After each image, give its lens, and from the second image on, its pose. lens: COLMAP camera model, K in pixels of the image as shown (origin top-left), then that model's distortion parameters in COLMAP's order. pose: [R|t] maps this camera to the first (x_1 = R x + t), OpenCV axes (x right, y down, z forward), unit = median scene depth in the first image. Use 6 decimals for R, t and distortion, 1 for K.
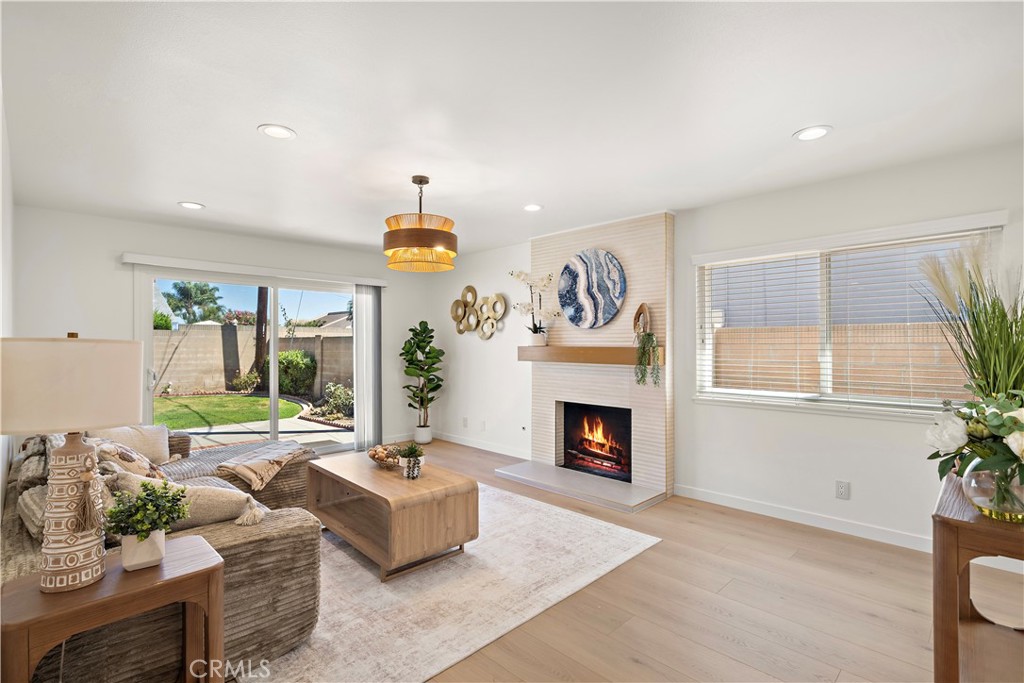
lens RADIAL K [[480.3, 0, 511.9], [0, 480.3, 344.7], [0, 0, 1]] dist [0.000401, -0.000052]
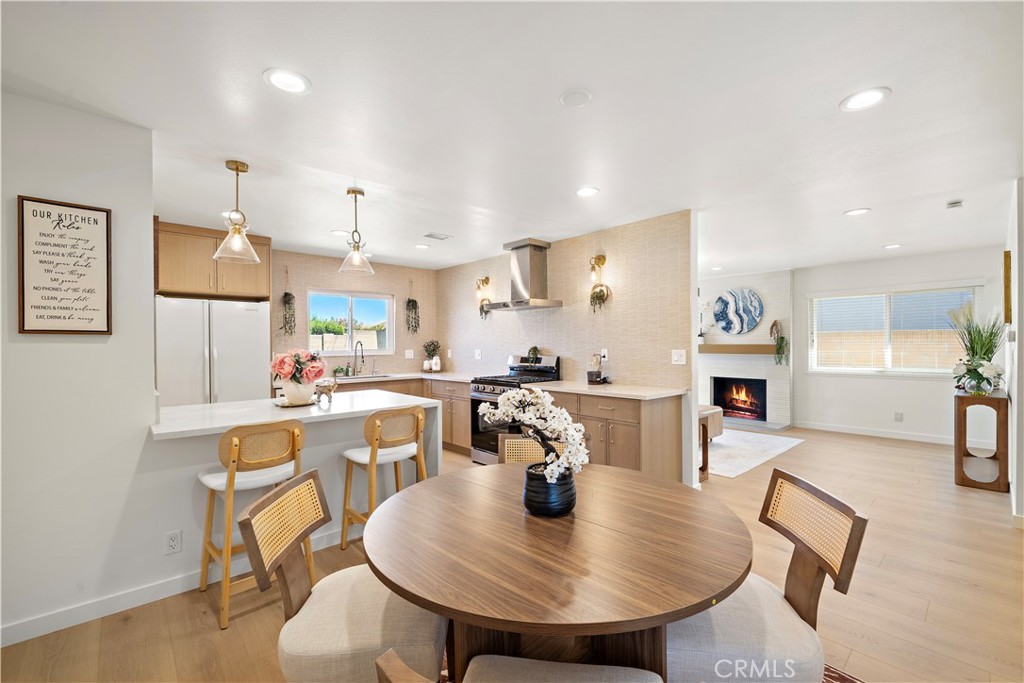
lens RADIAL K [[434.3, 0, 512.7], [0, 434.3, 346.8], [0, 0, 1]] dist [-0.001227, -0.000031]
pose [[0.998987, -0.003483, -0.044862, -0.582211], [0.003607, 0.999990, 0.002672, 0.005471], [0.044853, -0.002831, 0.998990, -0.605675]]
